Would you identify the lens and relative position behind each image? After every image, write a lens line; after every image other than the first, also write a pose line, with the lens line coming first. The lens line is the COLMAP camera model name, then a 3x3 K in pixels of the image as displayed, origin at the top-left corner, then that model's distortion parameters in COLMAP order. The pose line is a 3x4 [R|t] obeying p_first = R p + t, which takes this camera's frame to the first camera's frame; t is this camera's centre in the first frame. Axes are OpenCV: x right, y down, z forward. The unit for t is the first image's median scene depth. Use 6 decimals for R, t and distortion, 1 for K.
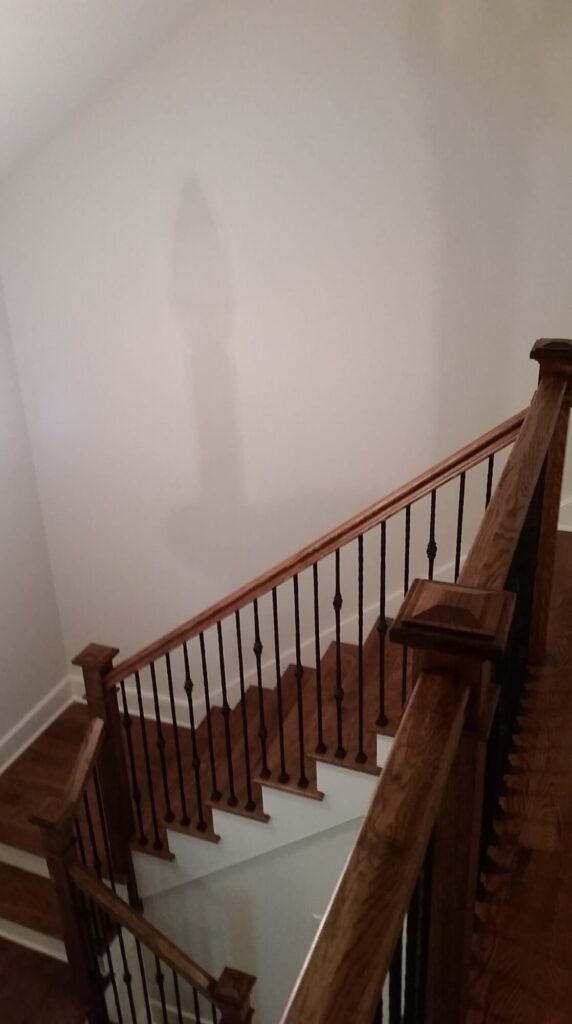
lens RADIAL K [[848.9, 0, 283.6], [0, 848.9, 499.8], [0, 0, 1]] dist [0.040164, -0.117313]
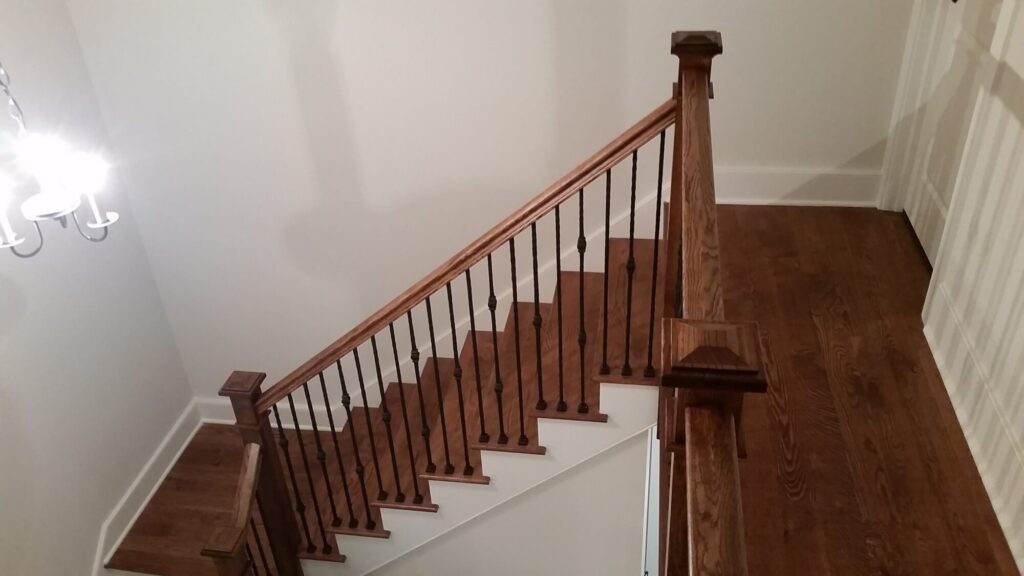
lens RADIAL K [[847.2, 0, 523.7], [0, 847.2, 299.3], [0, 0, 1]] dist [0.068874, -0.175788]
pose [[0.973905, -0.131198, 0.185192, -0.086513], [0.099677, 0.980334, 0.170322, -0.053609], [-0.203896, -0.147418, 0.967830, 0.001583]]
